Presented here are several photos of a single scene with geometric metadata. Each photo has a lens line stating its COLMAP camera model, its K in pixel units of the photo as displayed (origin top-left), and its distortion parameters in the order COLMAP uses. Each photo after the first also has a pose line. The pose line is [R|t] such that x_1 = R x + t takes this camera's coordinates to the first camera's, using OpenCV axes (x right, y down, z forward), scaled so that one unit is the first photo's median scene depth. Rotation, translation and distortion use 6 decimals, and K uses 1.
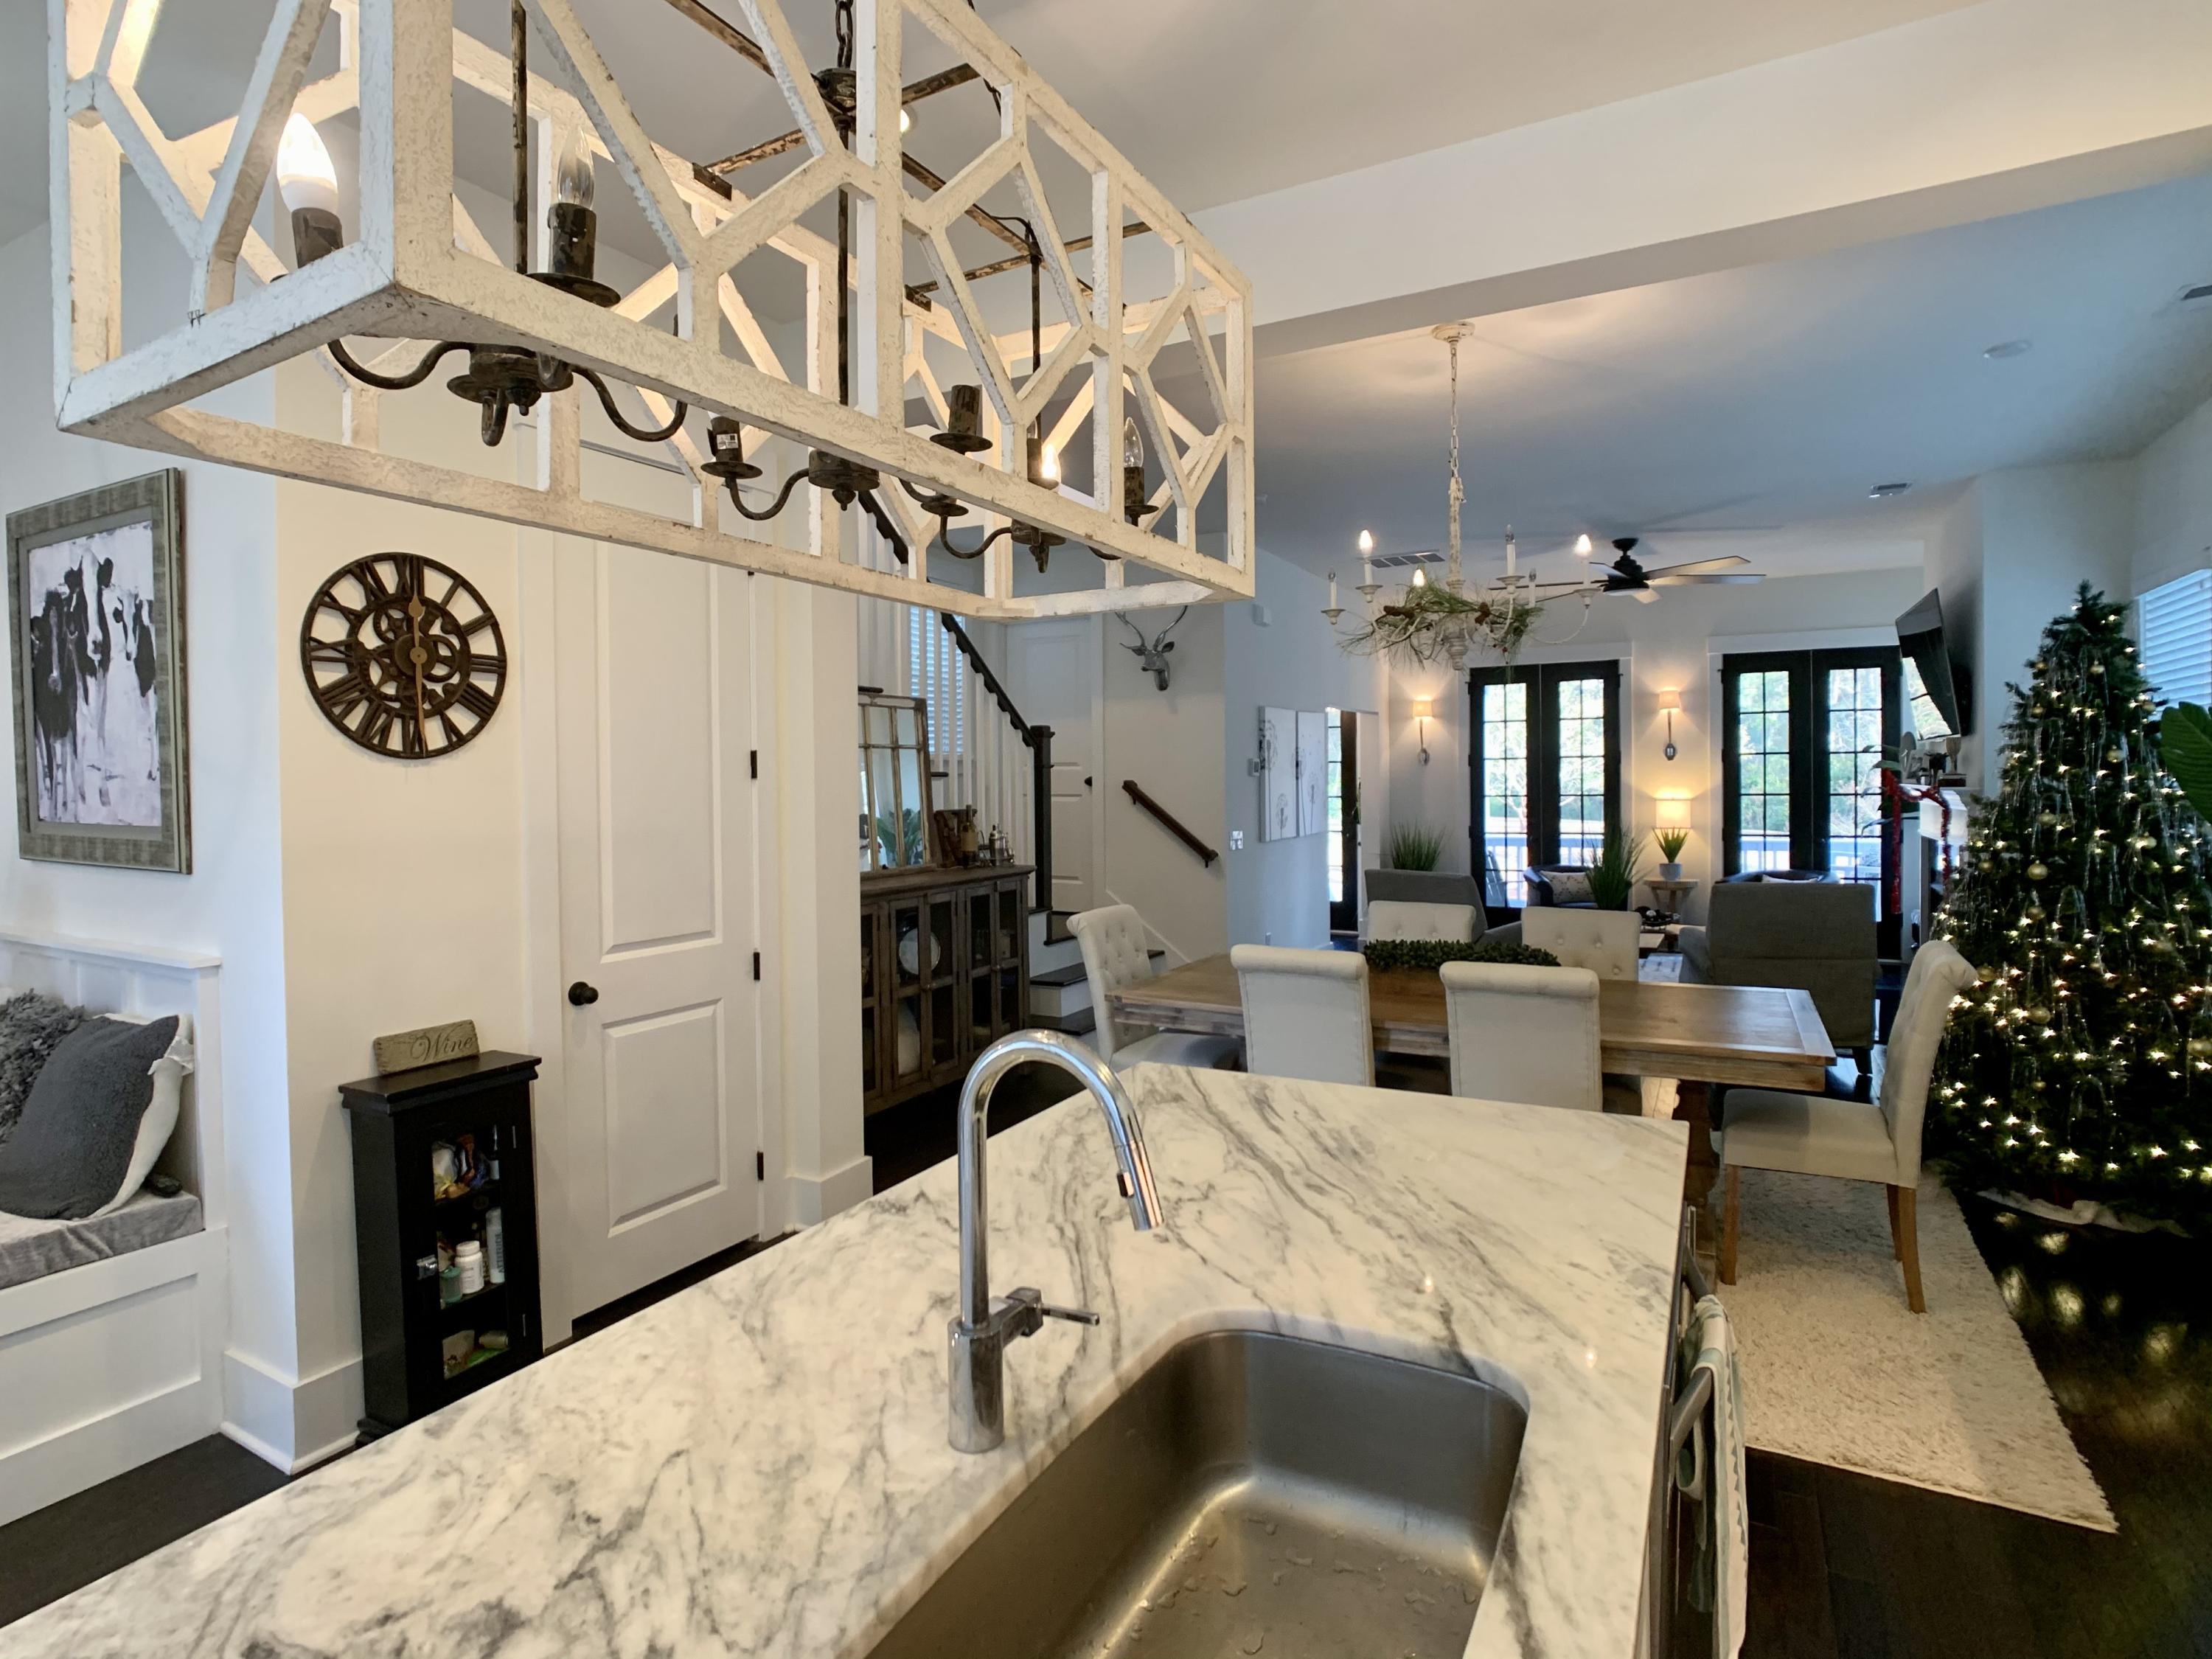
lens RADIAL K [[1142.3, 0, 1104.8], [0, 1142.3, 804.6], [0, 0, 1]] dist [-0.041293, 0.014873]
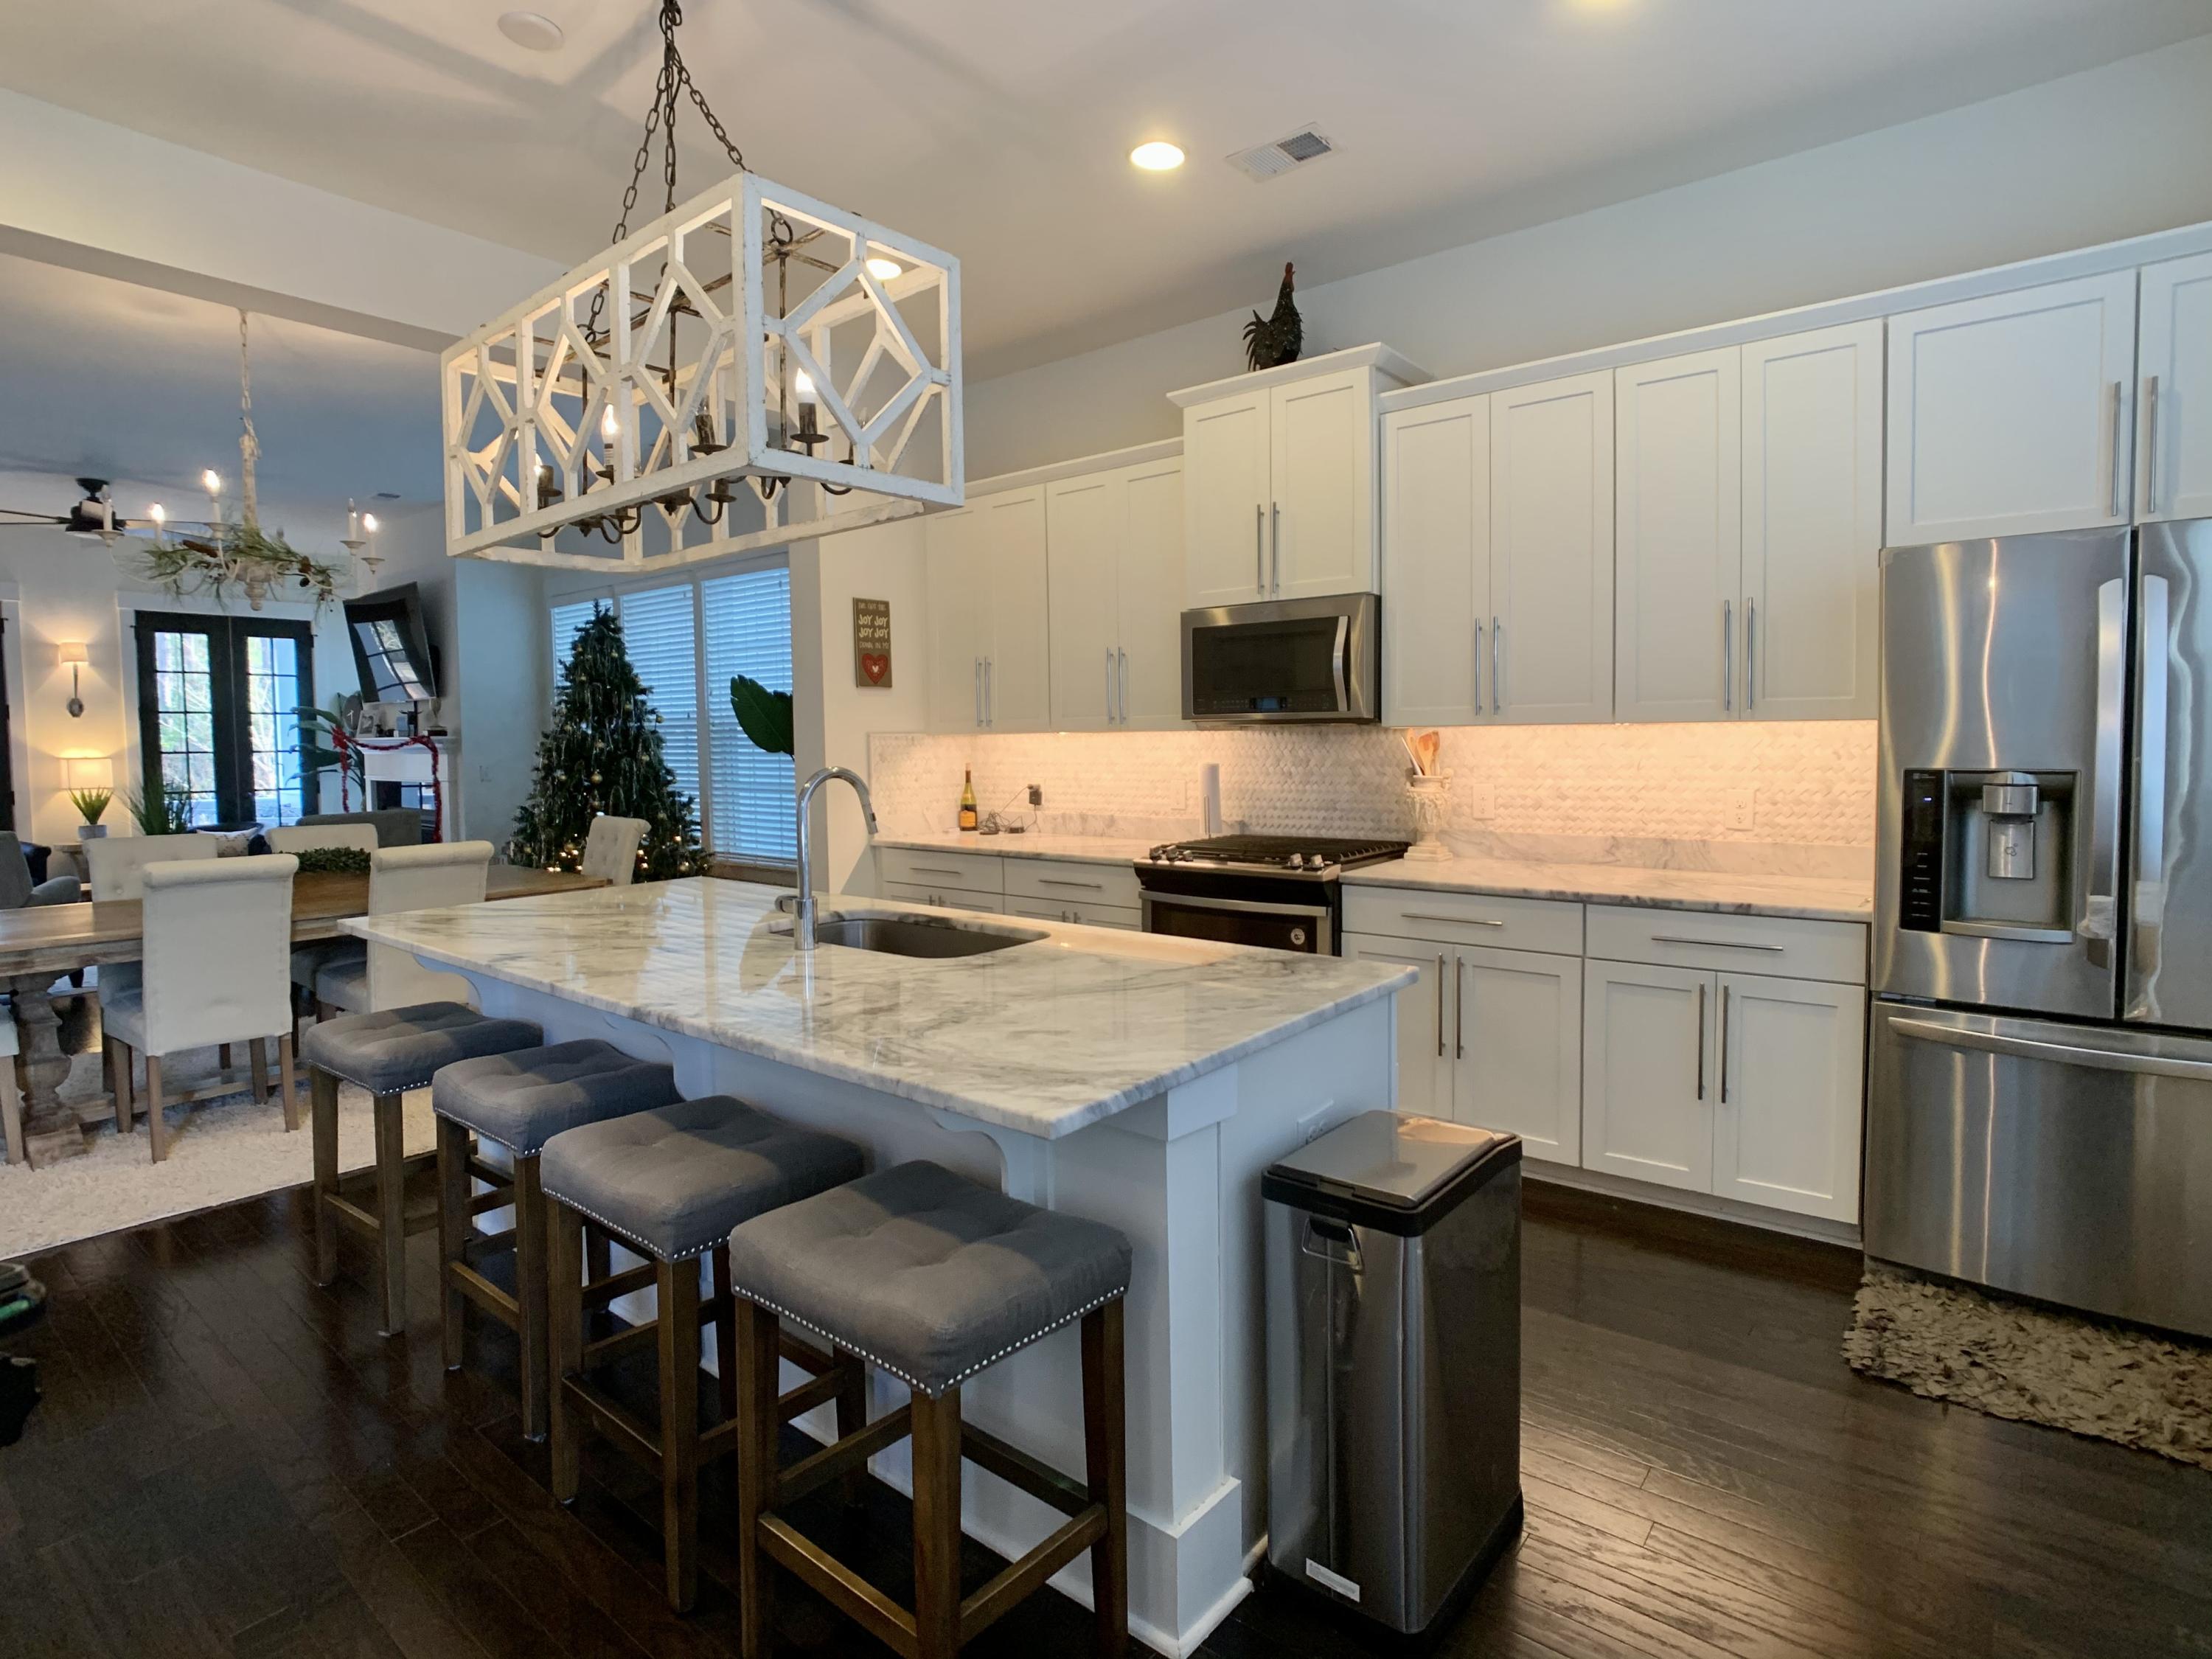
lens RADIAL K [[1142.3, 0, 1104.8], [0, 1142.3, 804.6], [0, 0, 1]] dist [-0.041293, 0.014873]
pose [[0.171871, -0.045049, 0.984089, -0.350858], [0.031315, 0.998699, 0.040248, 0.030059], [-0.984622, 0.023899, 0.173058, 0.002533]]
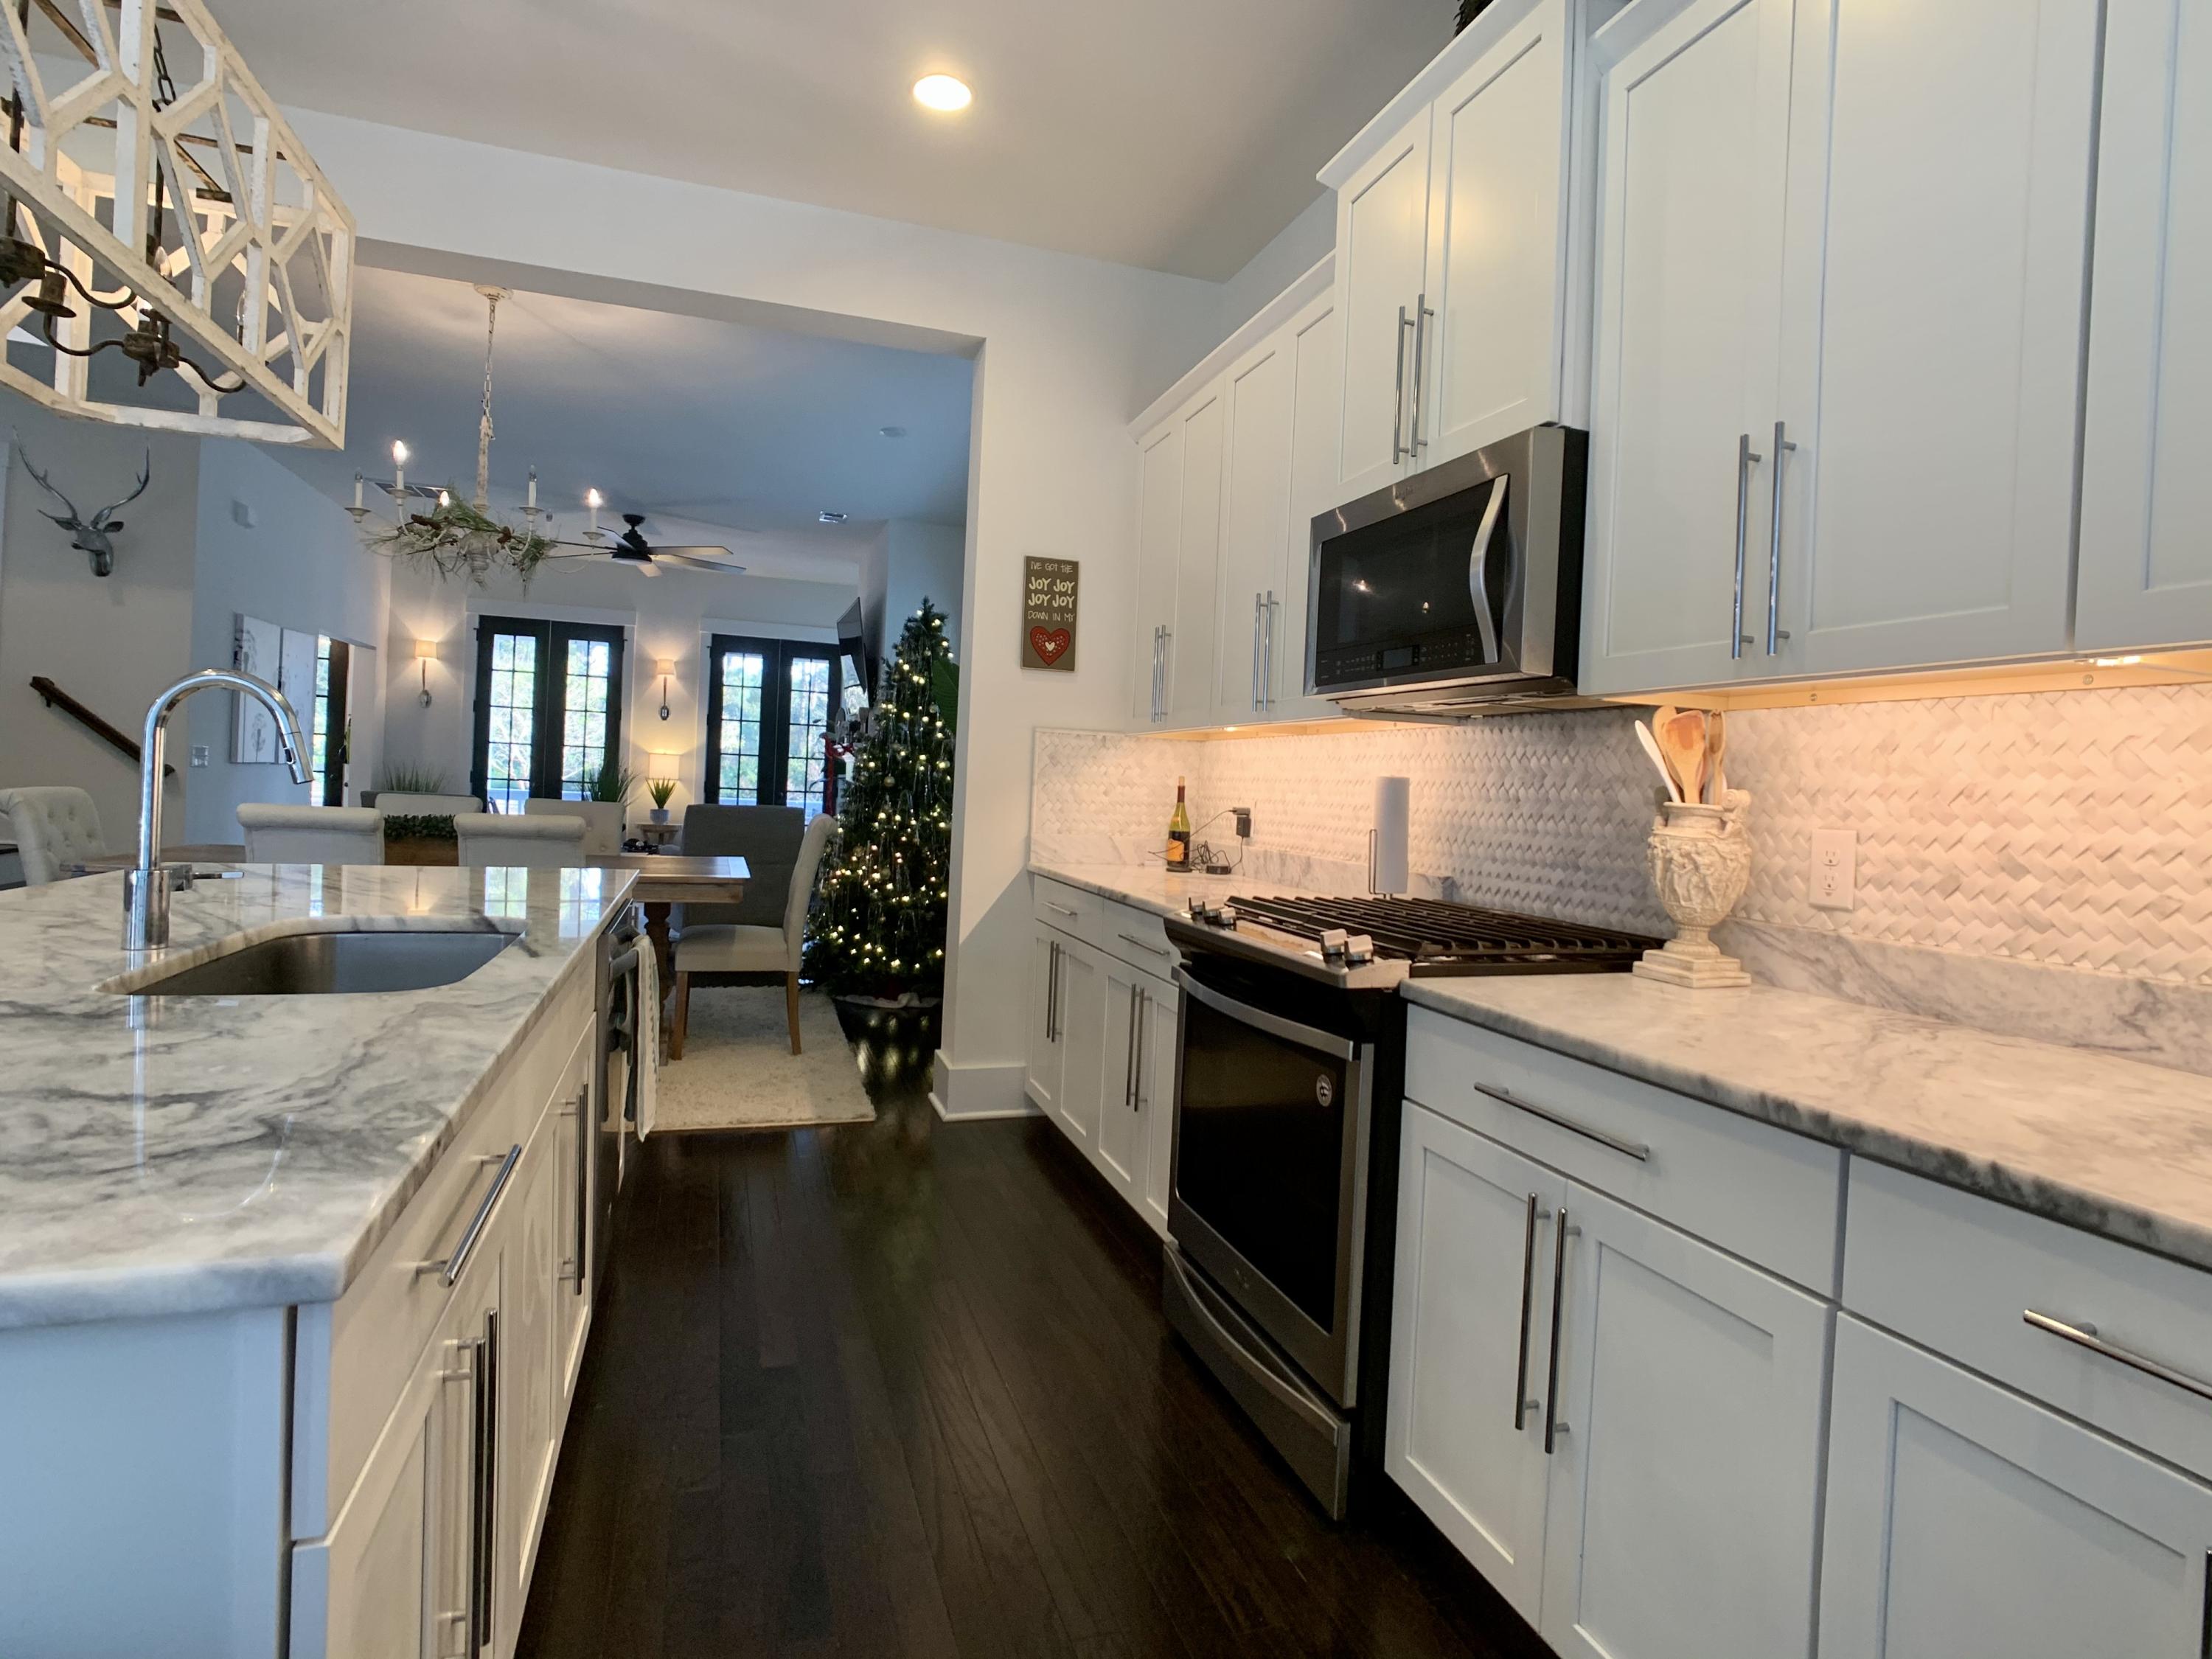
lens RADIAL K [[1142.3, 0, 1104.8], [0, 1142.3, 804.6], [0, 0, 1]] dist [-0.041293, 0.014873]
pose [[0.676554, 0.033513, 0.735630, -0.052838], [-0.039095, 0.999190, -0.009565, 0.051975], [-0.735355, -0.022288, 0.677316, -0.138568]]
